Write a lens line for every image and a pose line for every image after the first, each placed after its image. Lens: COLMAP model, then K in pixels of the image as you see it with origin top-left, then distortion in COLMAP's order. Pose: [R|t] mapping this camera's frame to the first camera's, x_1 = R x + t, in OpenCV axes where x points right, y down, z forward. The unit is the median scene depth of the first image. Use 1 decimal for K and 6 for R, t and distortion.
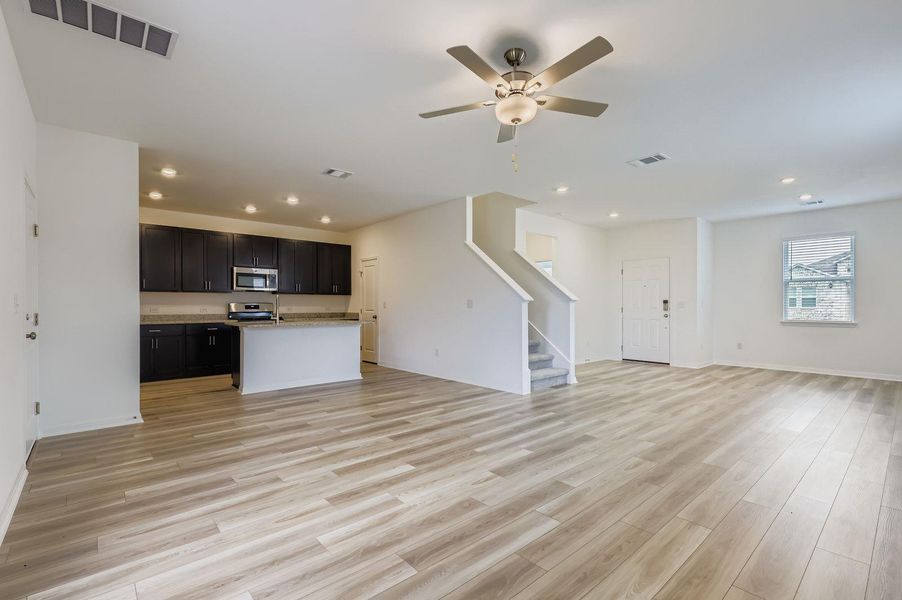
lens RADIAL K [[407.5, 0, 452.1], [0, 407.5, 303.8], [0, 0, 1]] dist [0.009128, -0.001513]
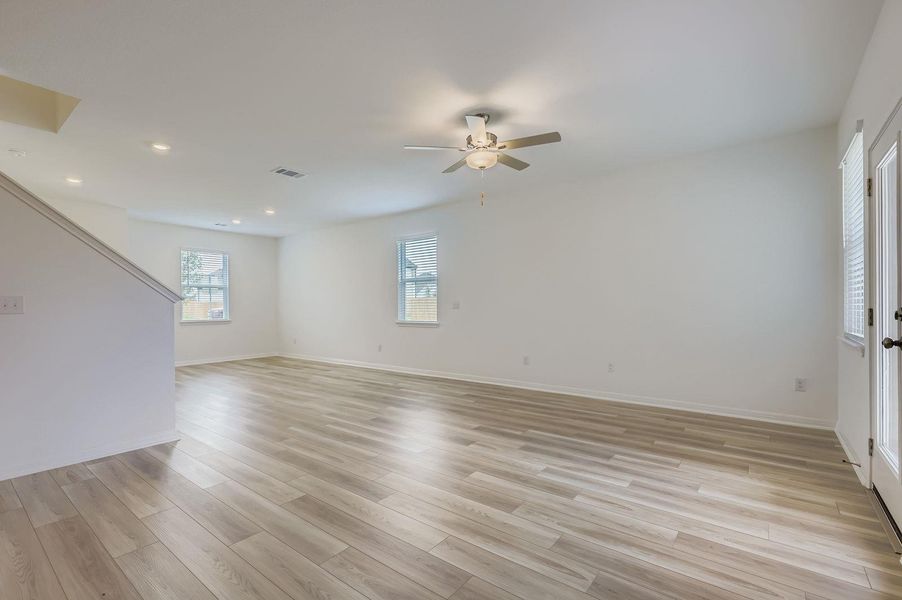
lens RADIAL K [[407.5, 0, 445.3], [0, 407.5, 303.9], [0, 0, 1]] dist [0.009128, -0.001513]
pose [[-0.175840, 0.005470, 0.984404, -1.343304], [0.001768, 0.999985, -0.005241, 0.007259], [-0.984417, 0.000819, -0.175847, 1.605544]]
